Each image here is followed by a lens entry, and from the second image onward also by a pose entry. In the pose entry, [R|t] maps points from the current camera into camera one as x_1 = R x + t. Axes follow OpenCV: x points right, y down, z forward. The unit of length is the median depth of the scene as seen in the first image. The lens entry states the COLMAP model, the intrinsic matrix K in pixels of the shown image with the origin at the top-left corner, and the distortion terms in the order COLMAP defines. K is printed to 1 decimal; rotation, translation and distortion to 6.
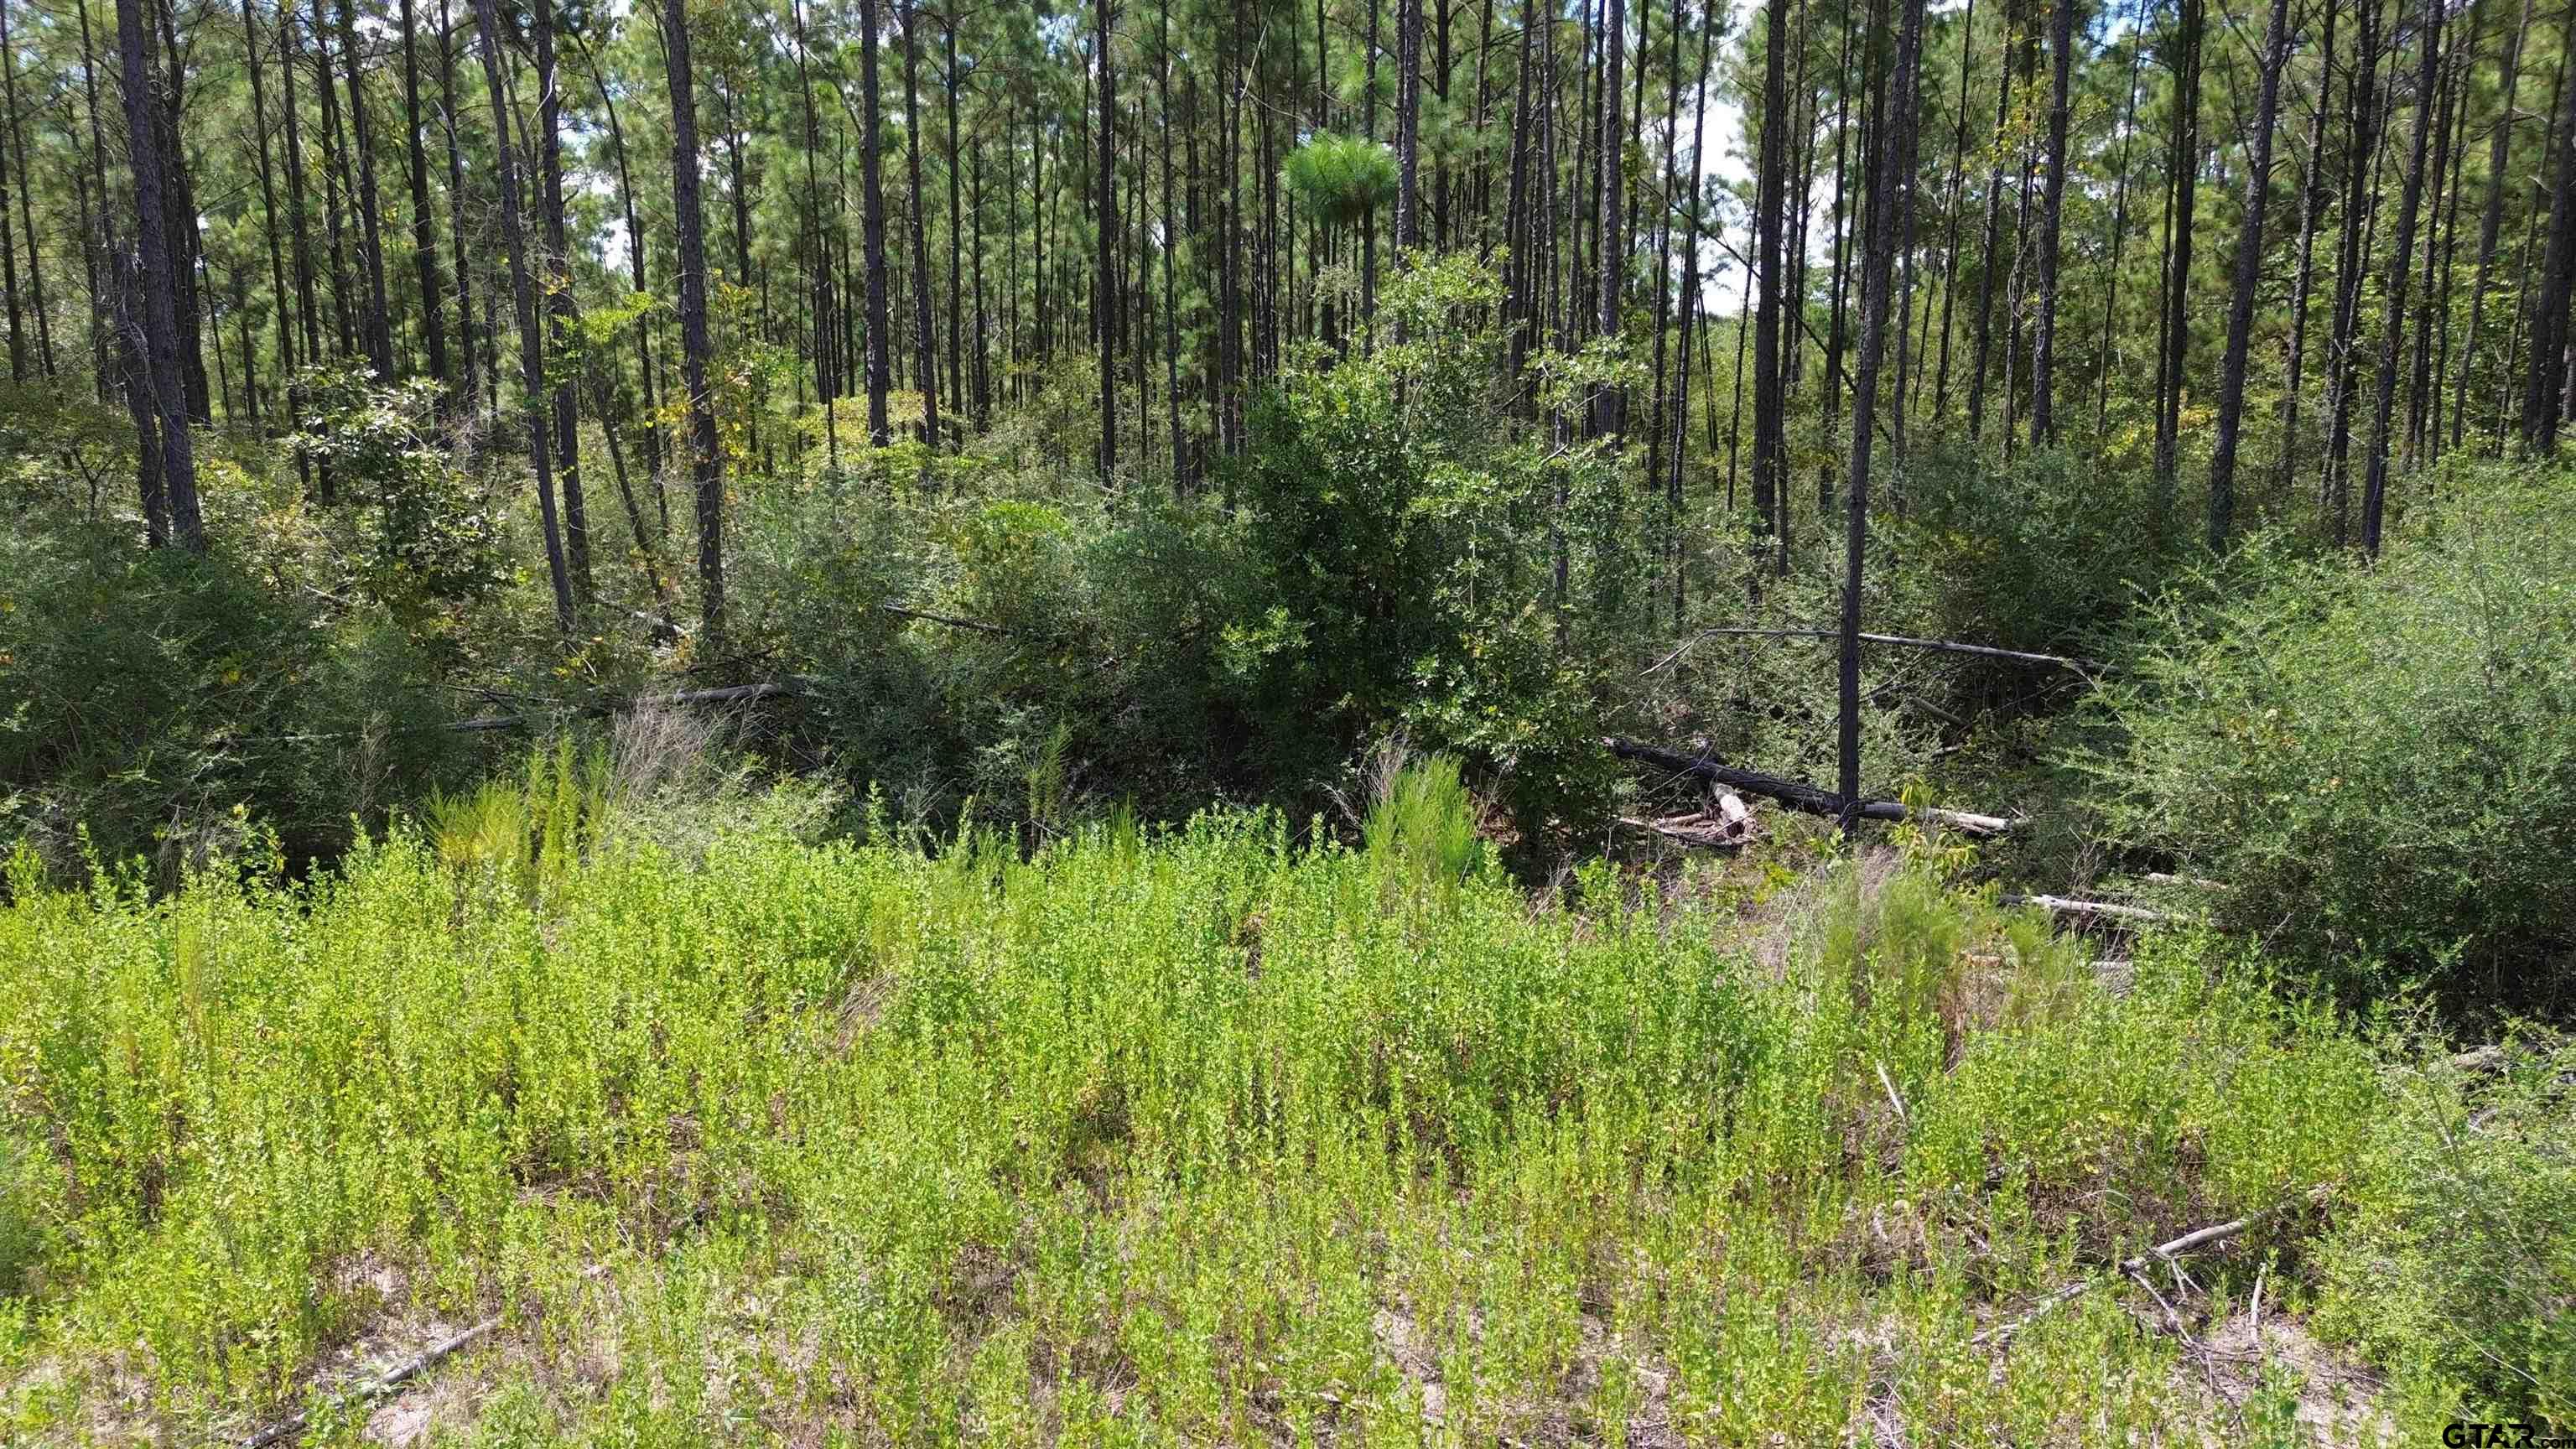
lens RADIAL K [[1811.8, 0, 1288.9], [0, 1811.8, 734.3], [0, 0, 1]] dist [0.073937, -0.081713]
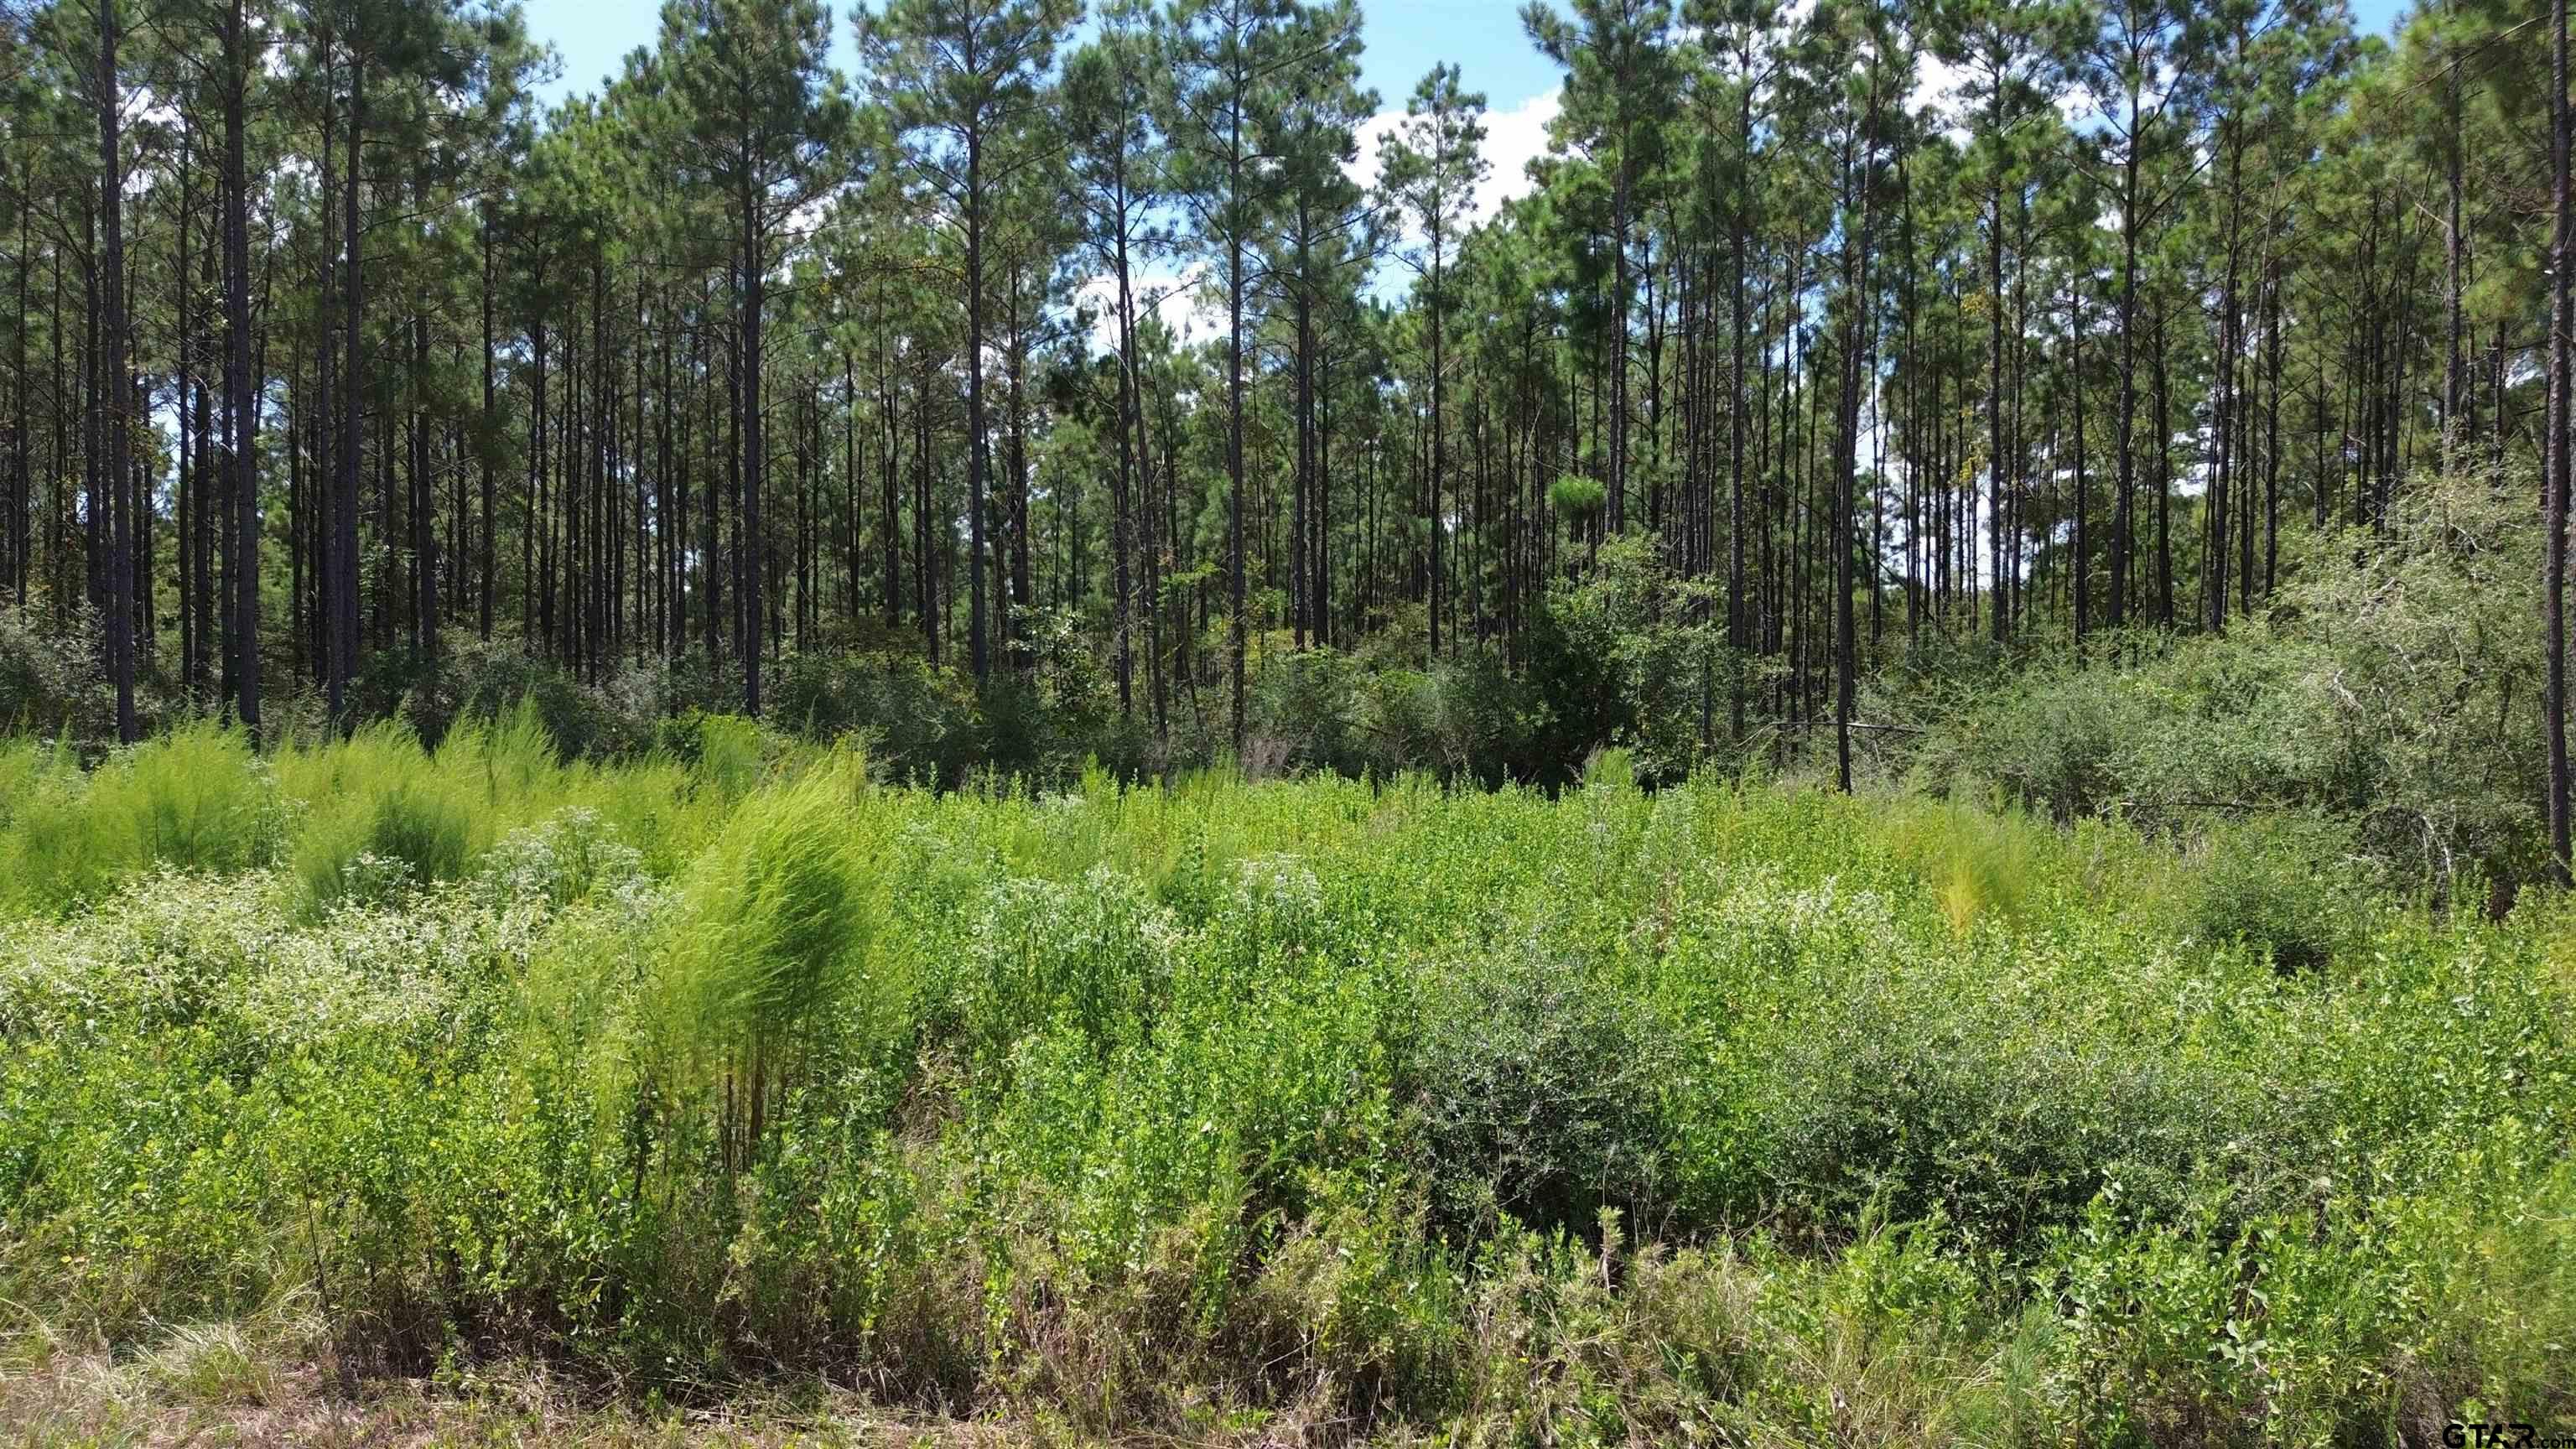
lens RADIAL K [[1811.8, 0, 1288.9], [0, 1811.8, 734.3], [0, 0, 1]] dist [0.073937, -0.081713]
pose [[0.989146, 0.002207, -0.146922, 0.010133], [-0.023962, 0.988926, -0.146464, 0.269313], [0.144971, 0.148395, 0.978245, -1.036513]]
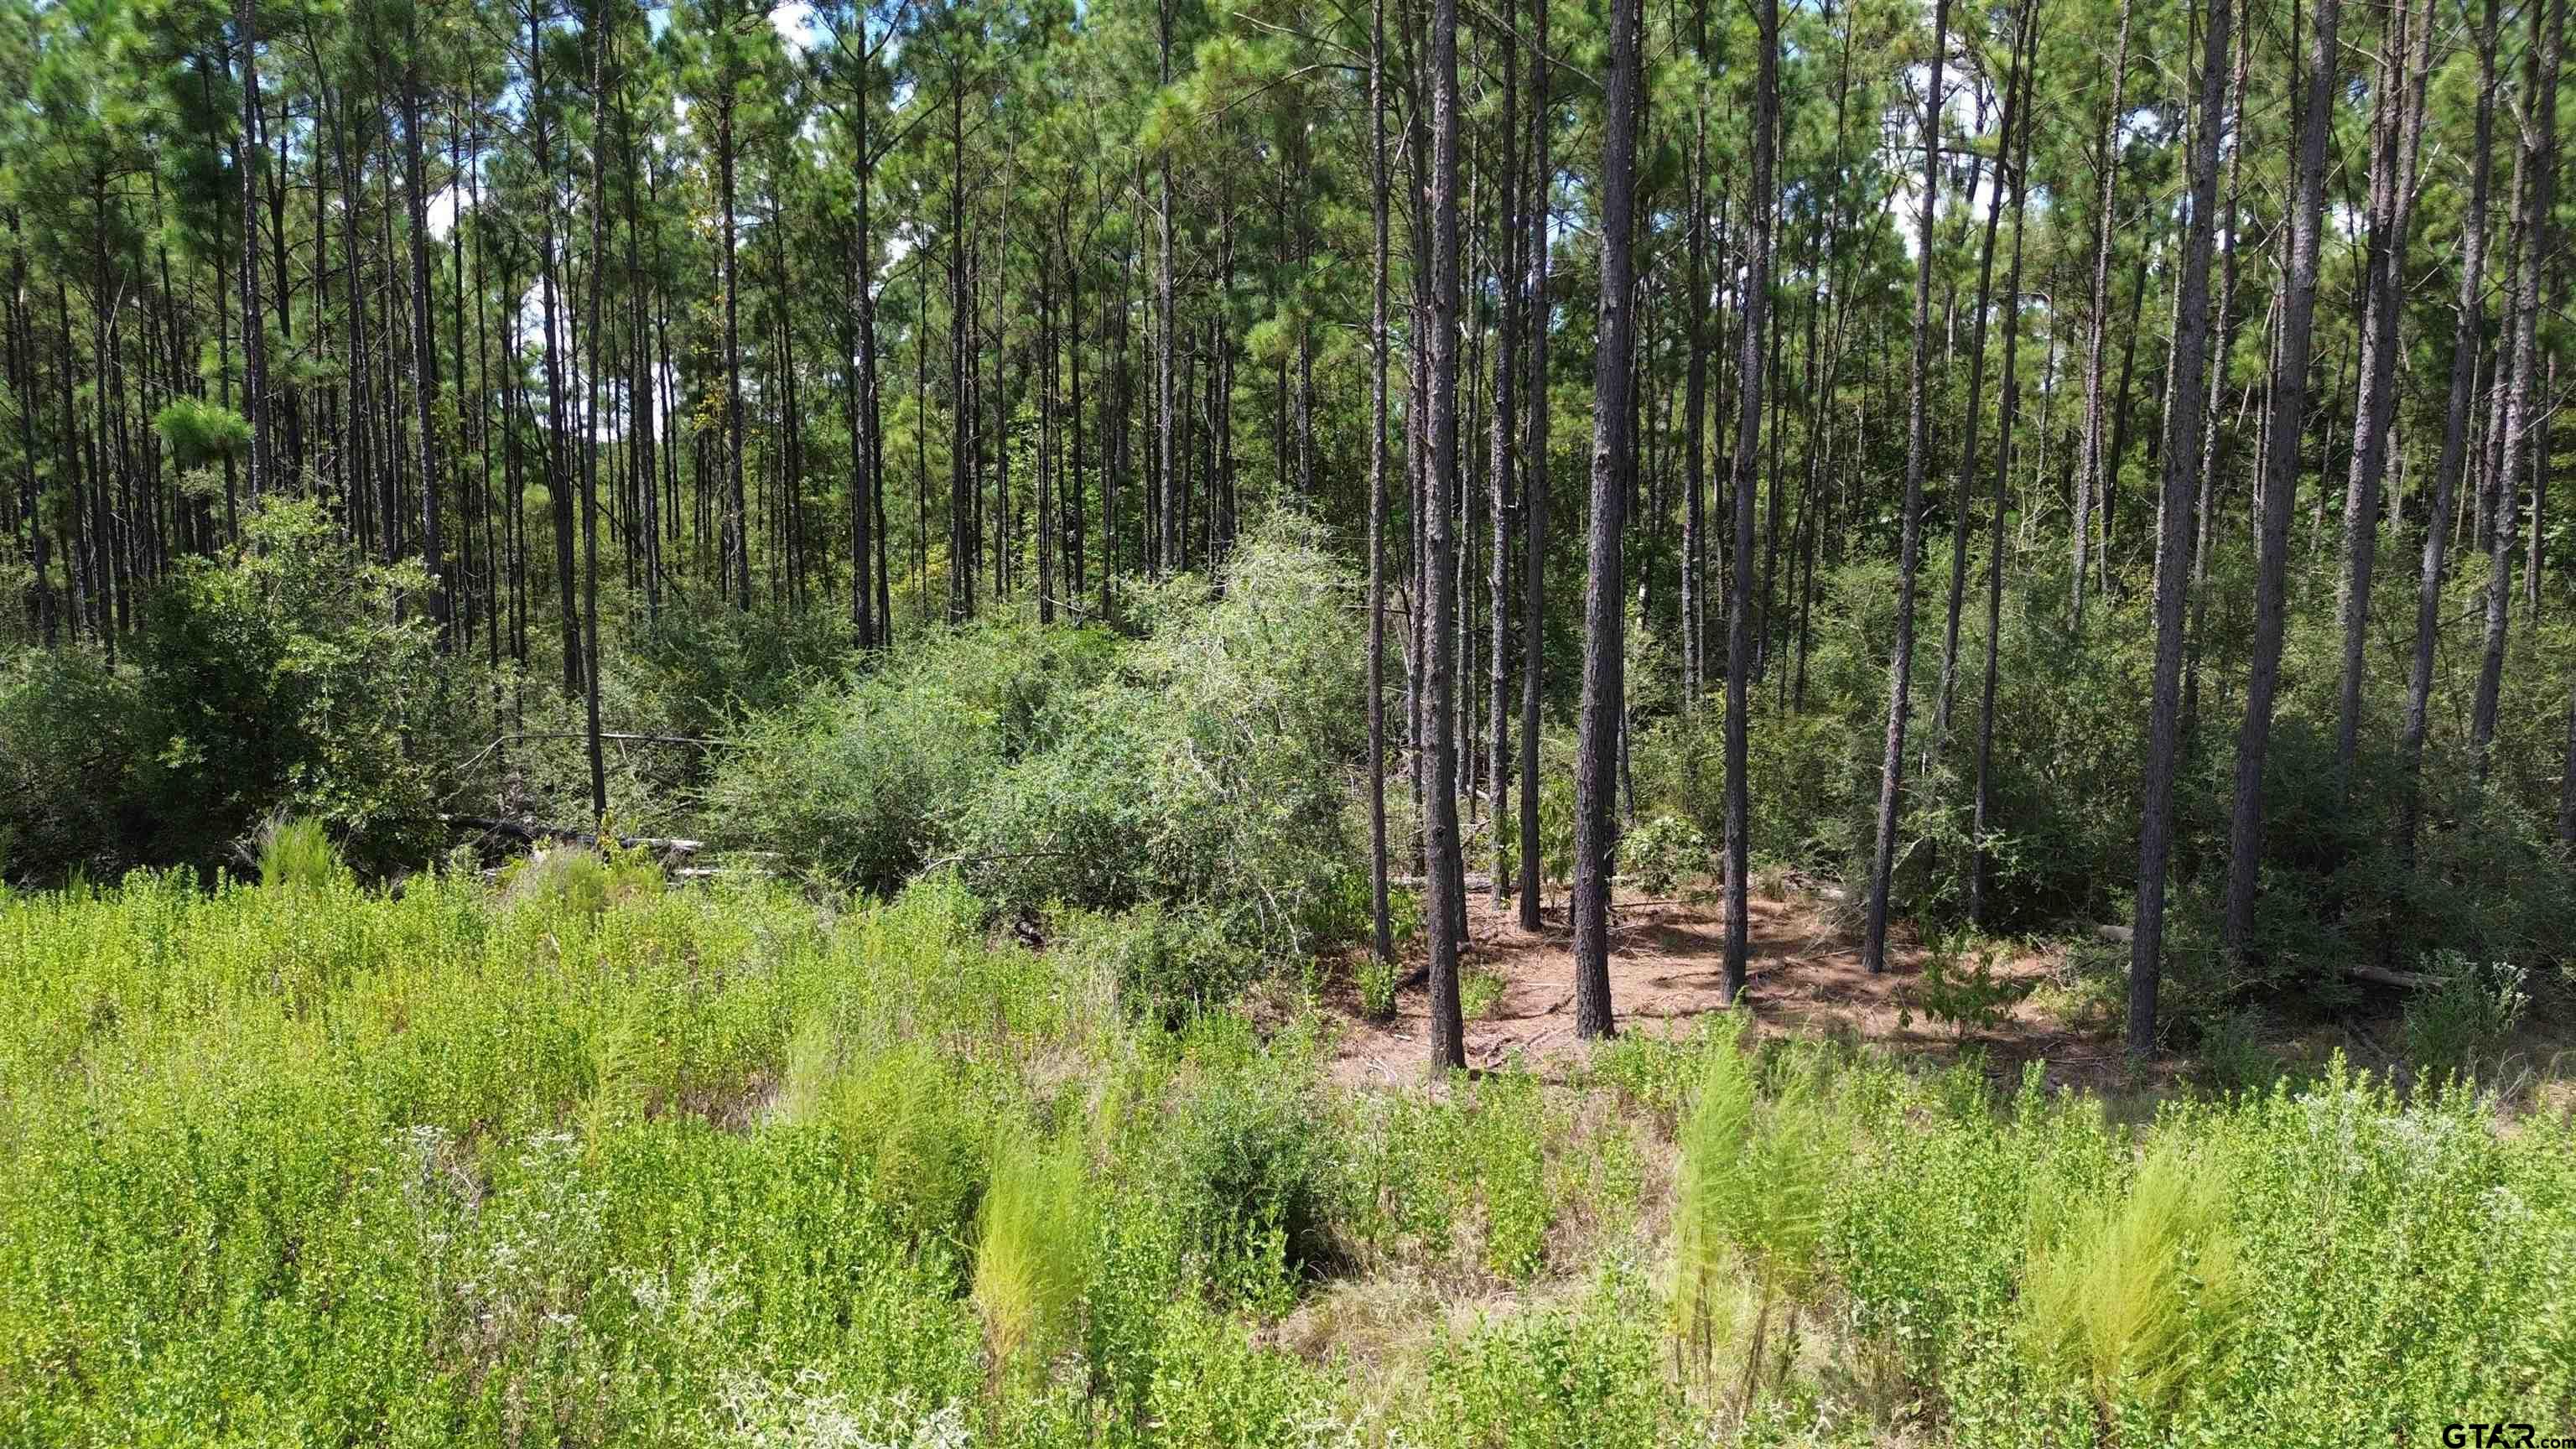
lens RADIAL K [[1811.8, 0, 1288.9], [0, 1811.8, 734.3], [0, 0, 1]] dist [0.073937, -0.081713]
pose [[0.843373, -0.054203, 0.534587, -0.044382], [0.085753, 0.995725, -0.034327, 0.056669], [-0.530441, 0.074793, 0.844416, -0.738649]]
